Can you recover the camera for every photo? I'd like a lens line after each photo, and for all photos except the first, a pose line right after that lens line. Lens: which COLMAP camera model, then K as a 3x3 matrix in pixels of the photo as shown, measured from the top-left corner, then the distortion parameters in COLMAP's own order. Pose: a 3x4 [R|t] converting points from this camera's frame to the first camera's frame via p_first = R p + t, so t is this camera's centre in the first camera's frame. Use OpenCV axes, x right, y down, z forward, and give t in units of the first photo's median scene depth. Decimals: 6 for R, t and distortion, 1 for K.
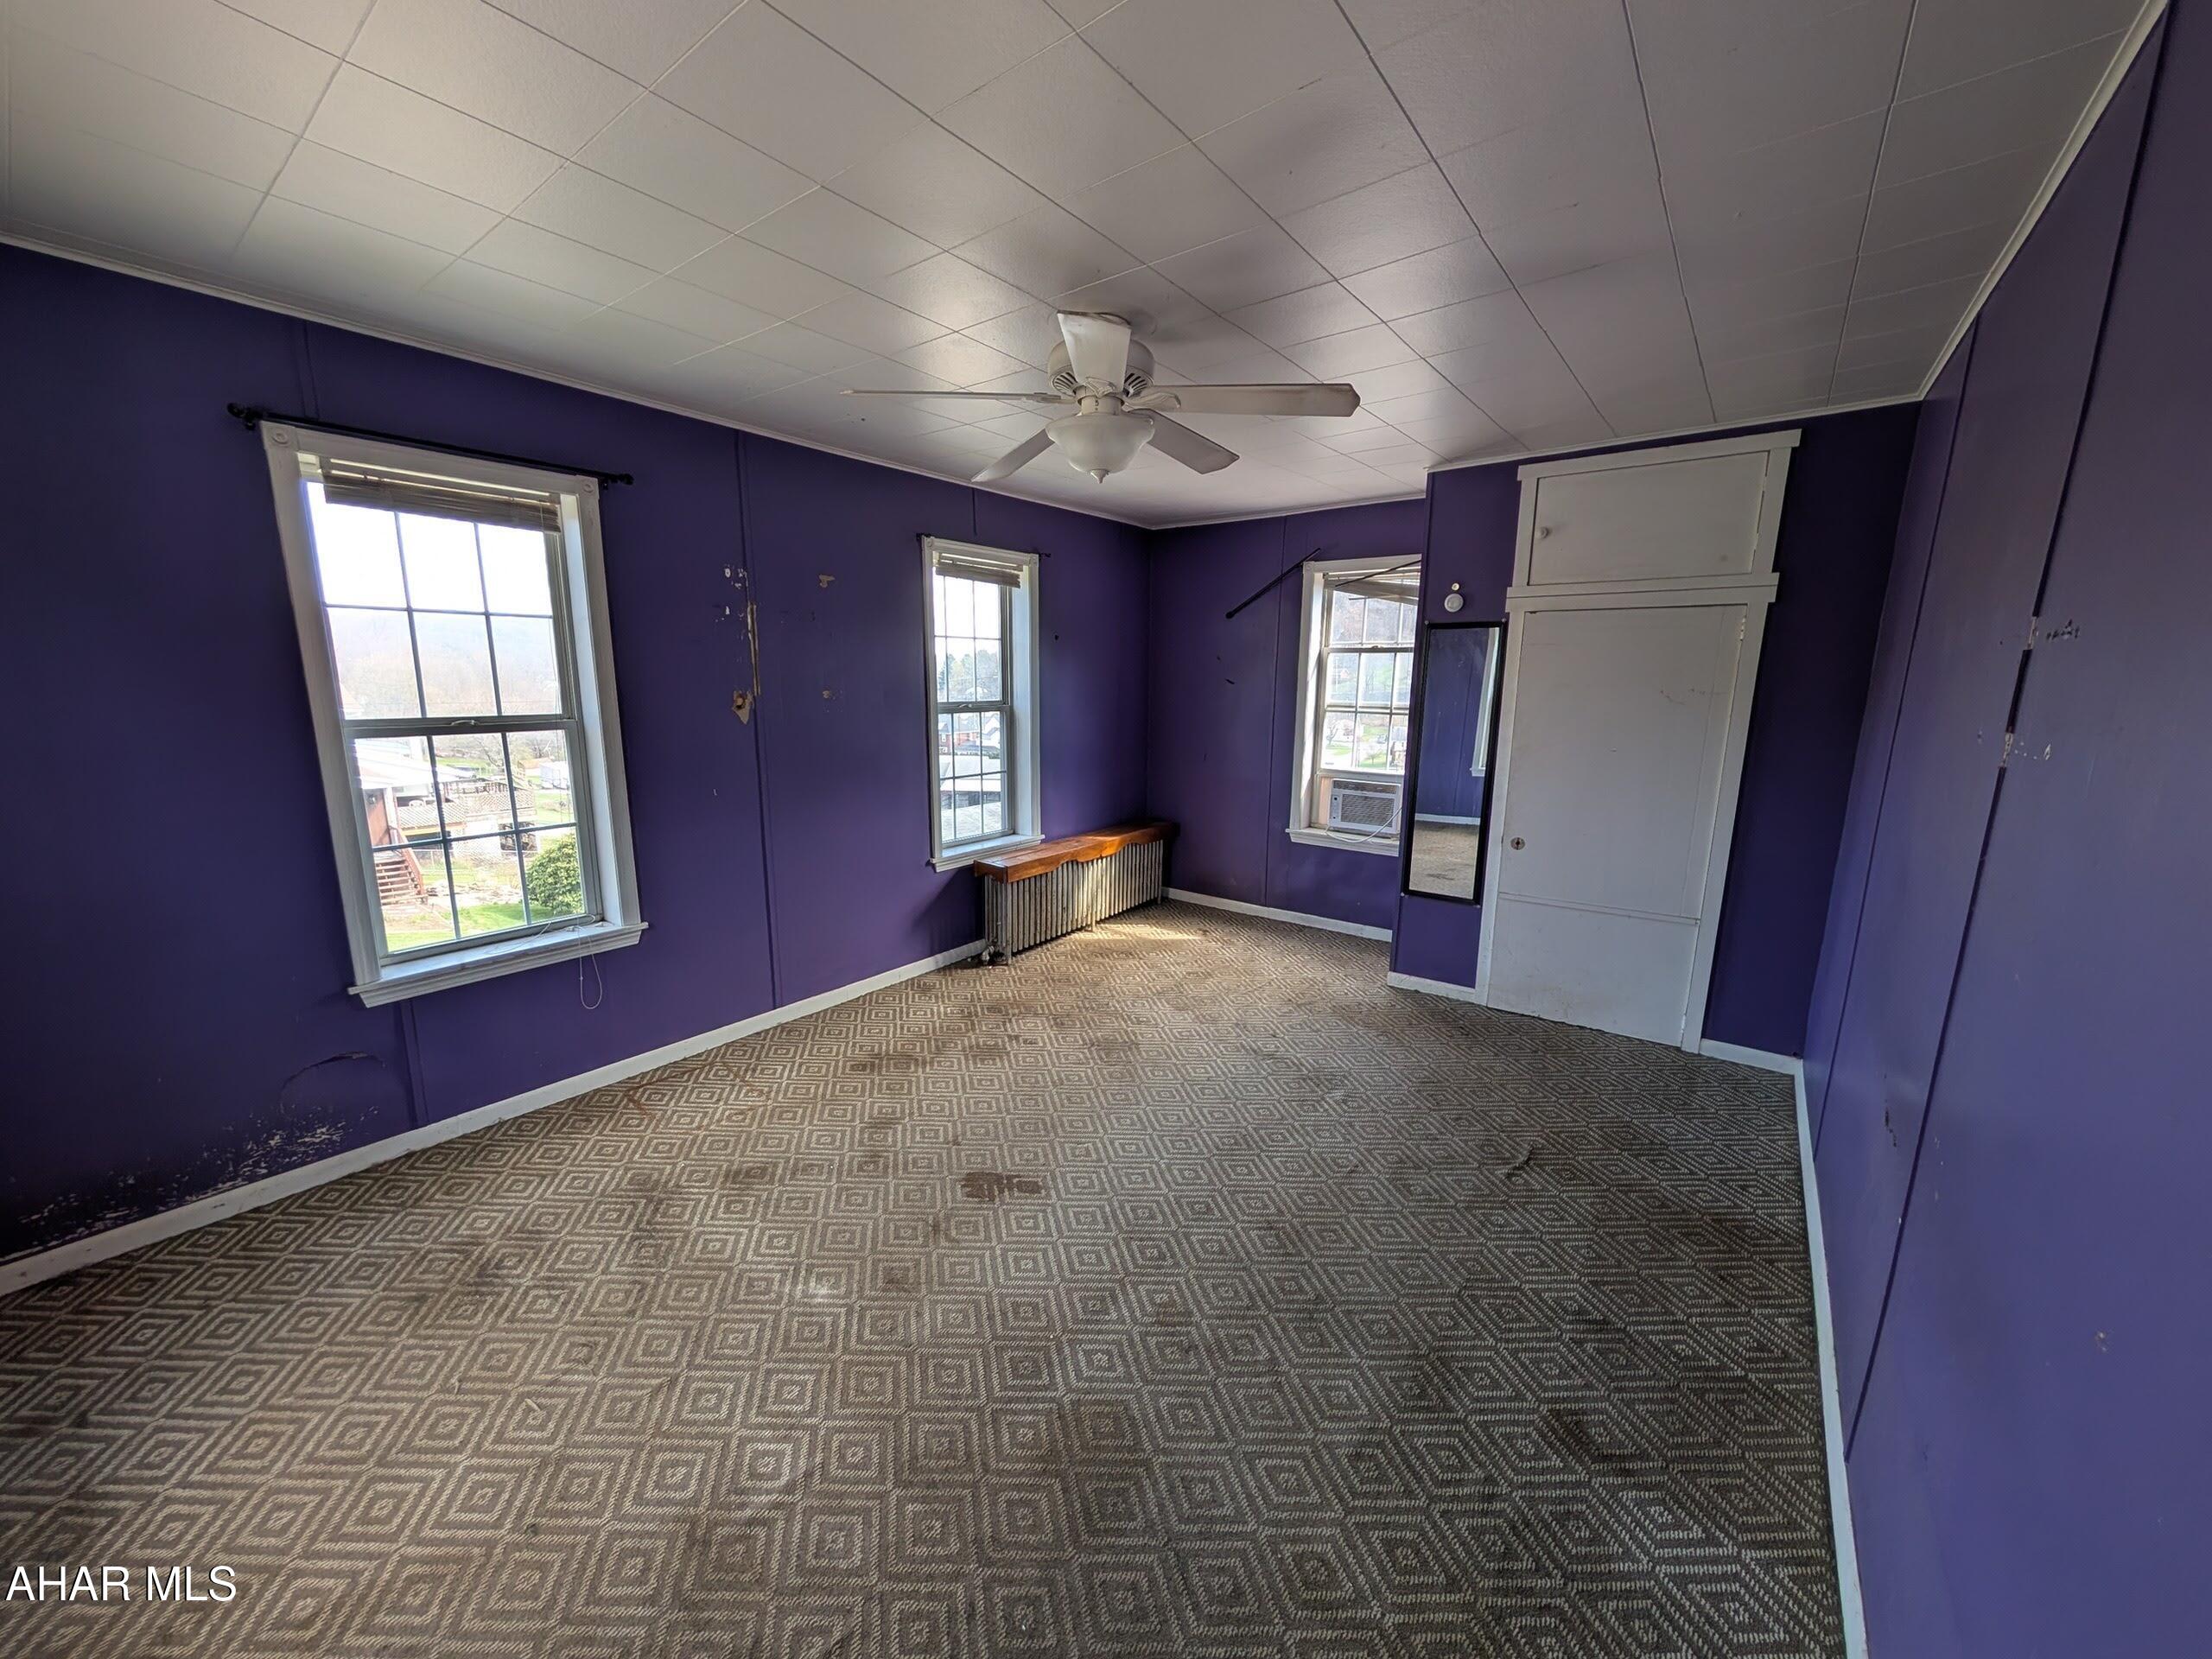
lens RADIAL K [[833.3, 0, 1100.1], [0, 833.3, 834.3], [0, 0, 1]] dist [0.000006, 0.000098]
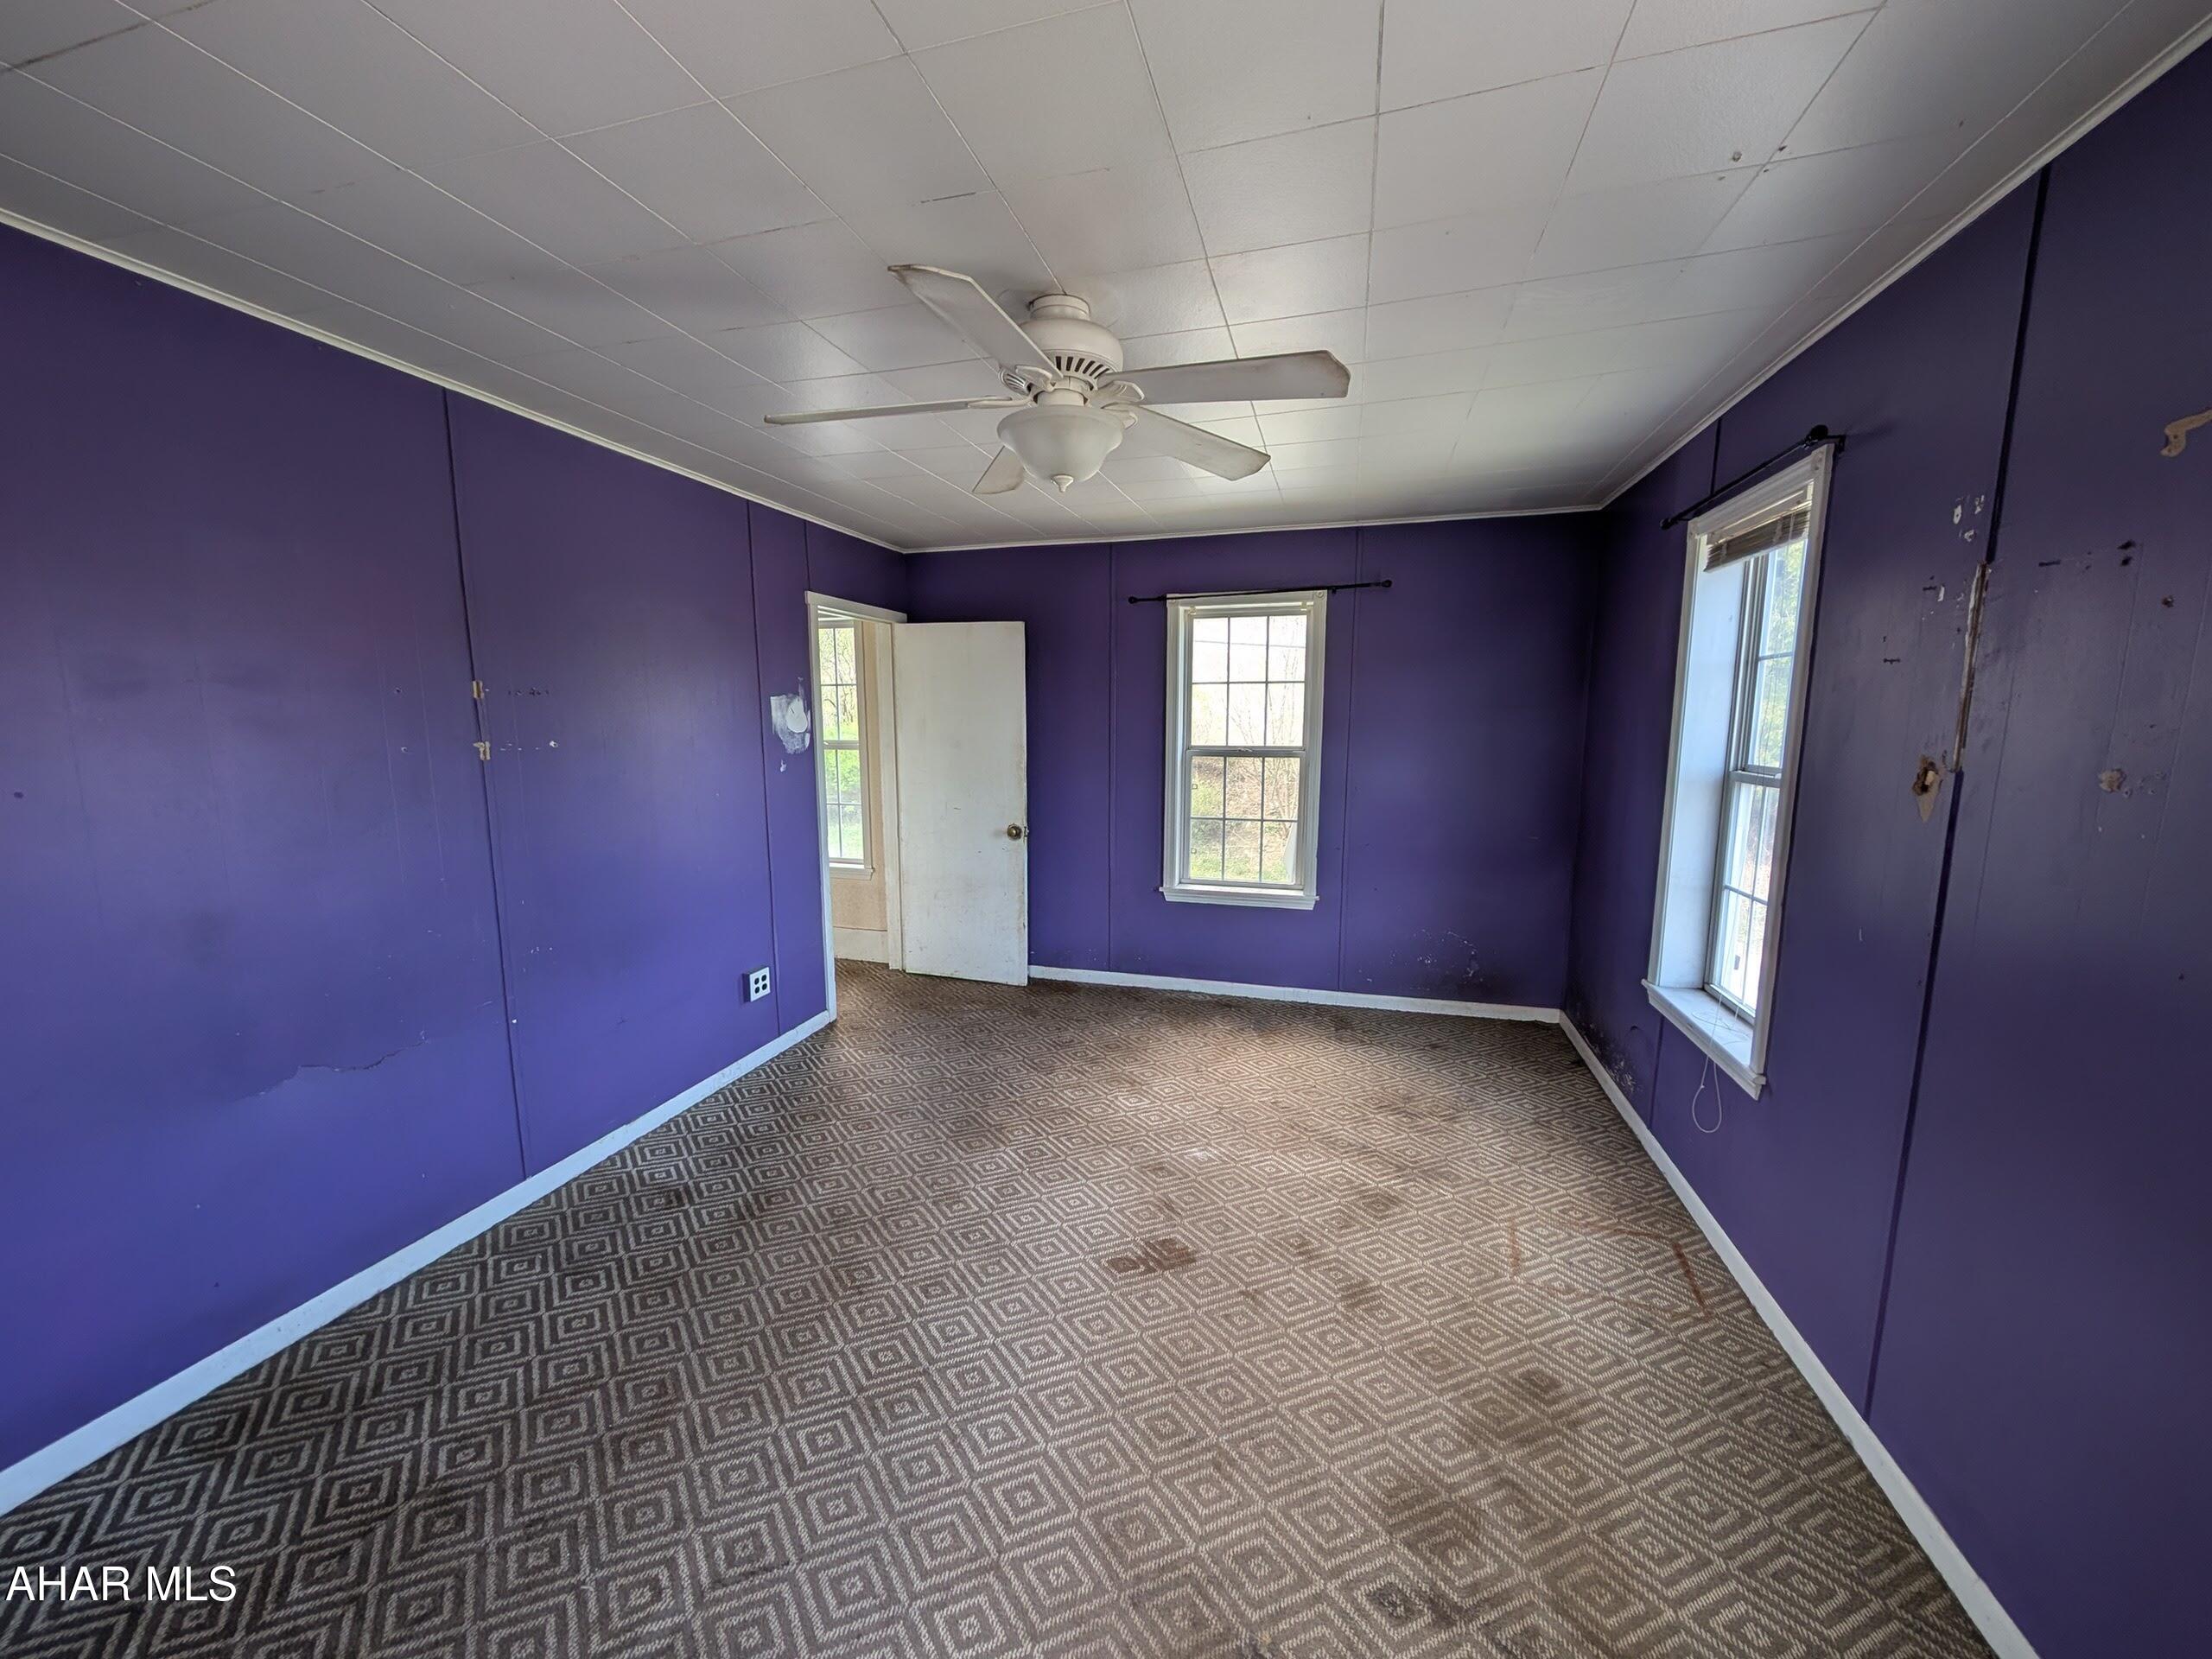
lens RADIAL K [[833.3, 0, 1100.1], [0, 833.3, 834.3], [0, 0, 1]] dist [0.000006, 0.000098]
pose [[-0.928905, 0.043247, -0.367784, 0.285832], [-0.078677, 0.947436, 0.310121, -0.349403], [0.361863, 0.317010, -0.876675, 1.830181]]
